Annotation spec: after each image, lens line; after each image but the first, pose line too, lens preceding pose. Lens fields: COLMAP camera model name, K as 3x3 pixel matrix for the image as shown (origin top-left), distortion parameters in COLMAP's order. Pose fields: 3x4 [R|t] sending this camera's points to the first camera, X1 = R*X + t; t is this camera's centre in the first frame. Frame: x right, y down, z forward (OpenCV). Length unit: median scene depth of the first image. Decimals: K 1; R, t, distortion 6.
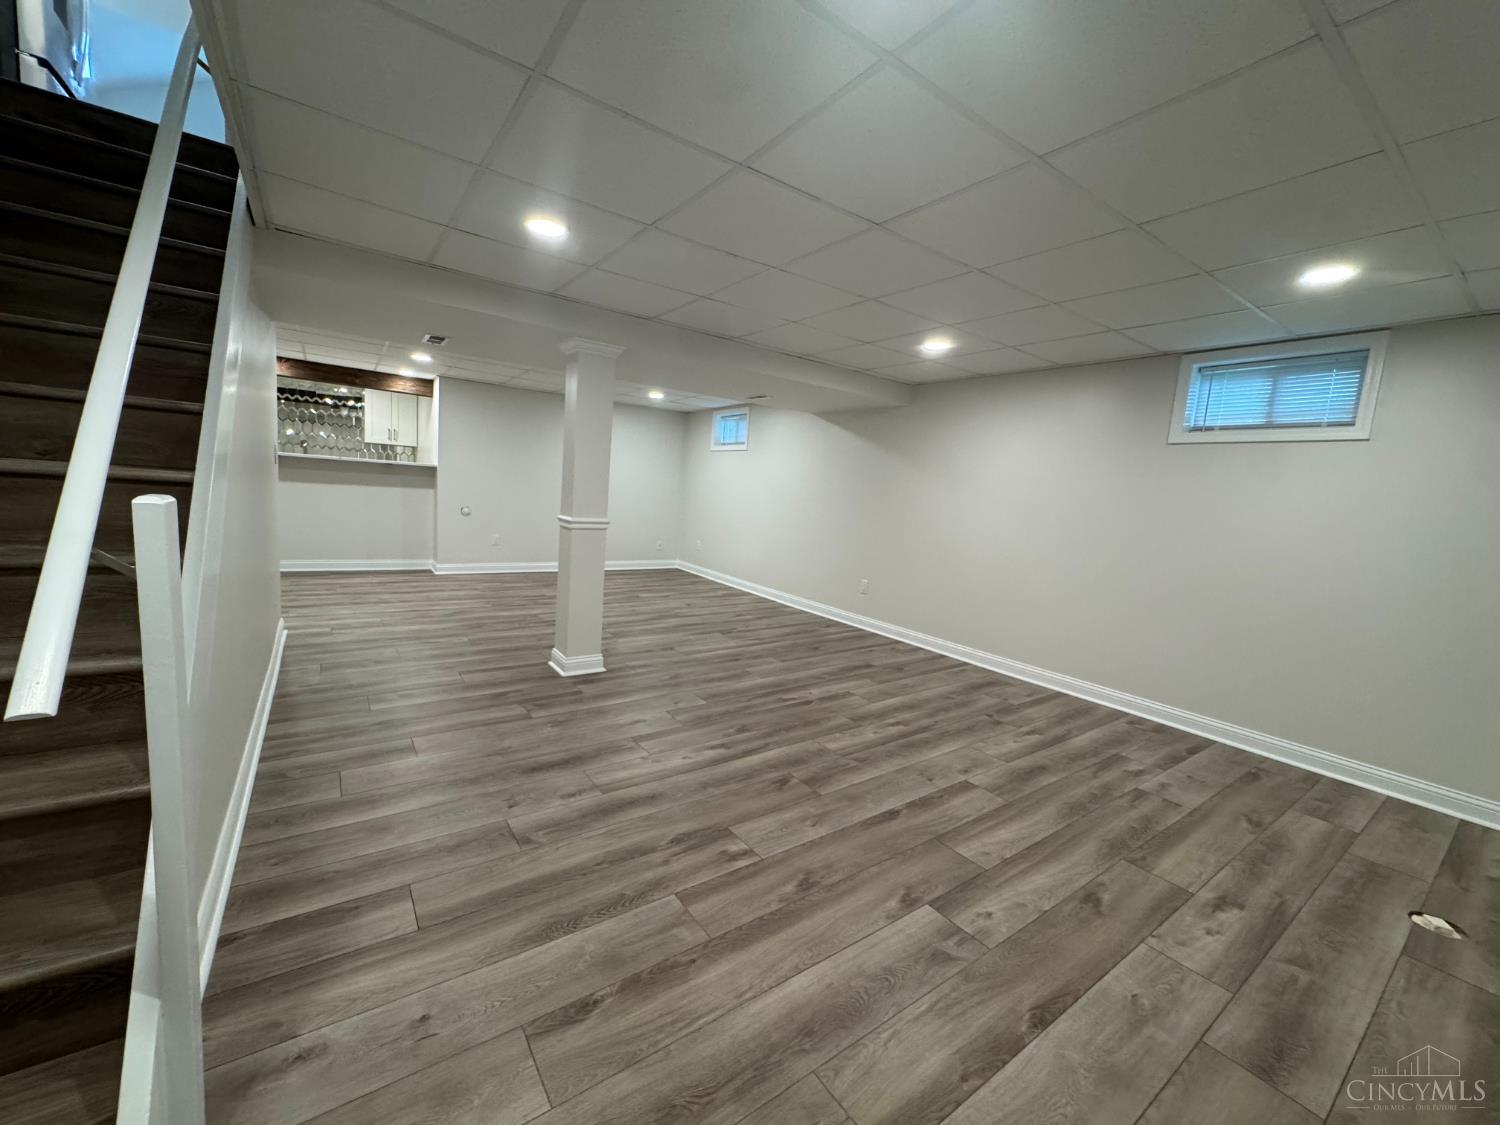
lens RADIAL K [[597.9, 0, 750.0], [0, 597.9, 562.5], [0, 0, 1]] dist [-0.002356, 0.000721]
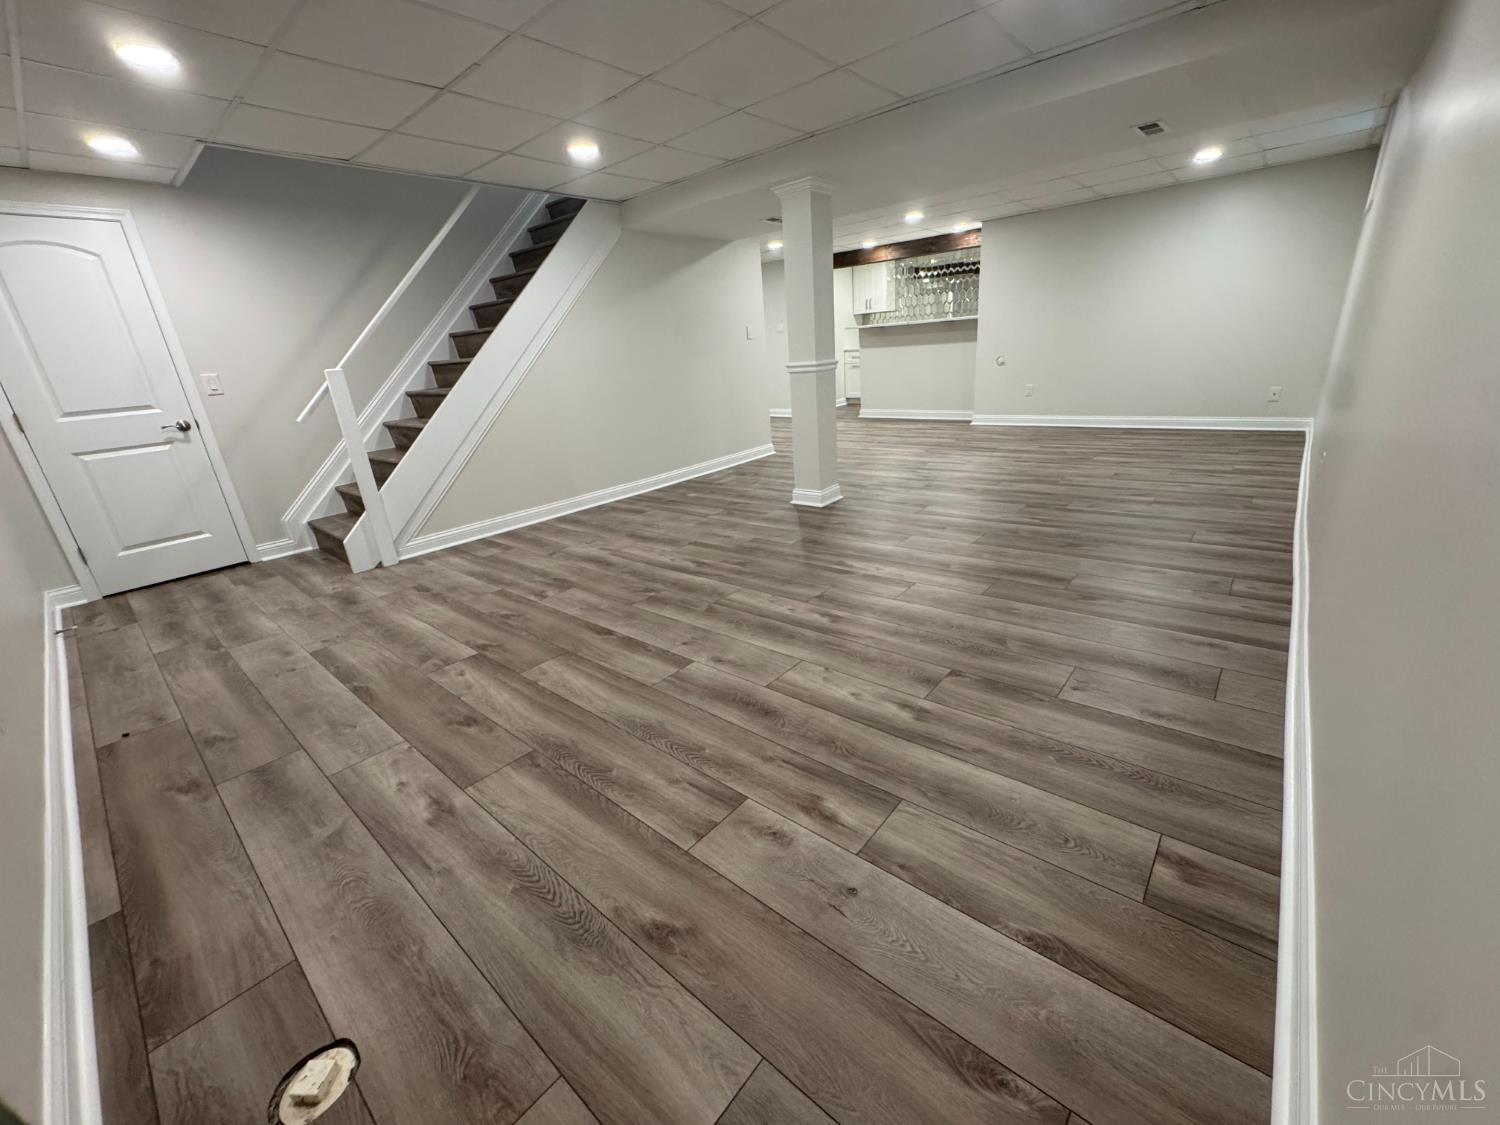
lens RADIAL K [[597.9, 0, 750.0], [0, 597.9, 562.5], [0, 0, 1]] dist [-0.002356, 0.000721]
pose [[0.236557, 0.244483, -0.940356, 1.171334], [-0.029610, 0.969189, 0.244531, 0.023231], [0.971166, -0.030001, 0.236508, 0.910275]]
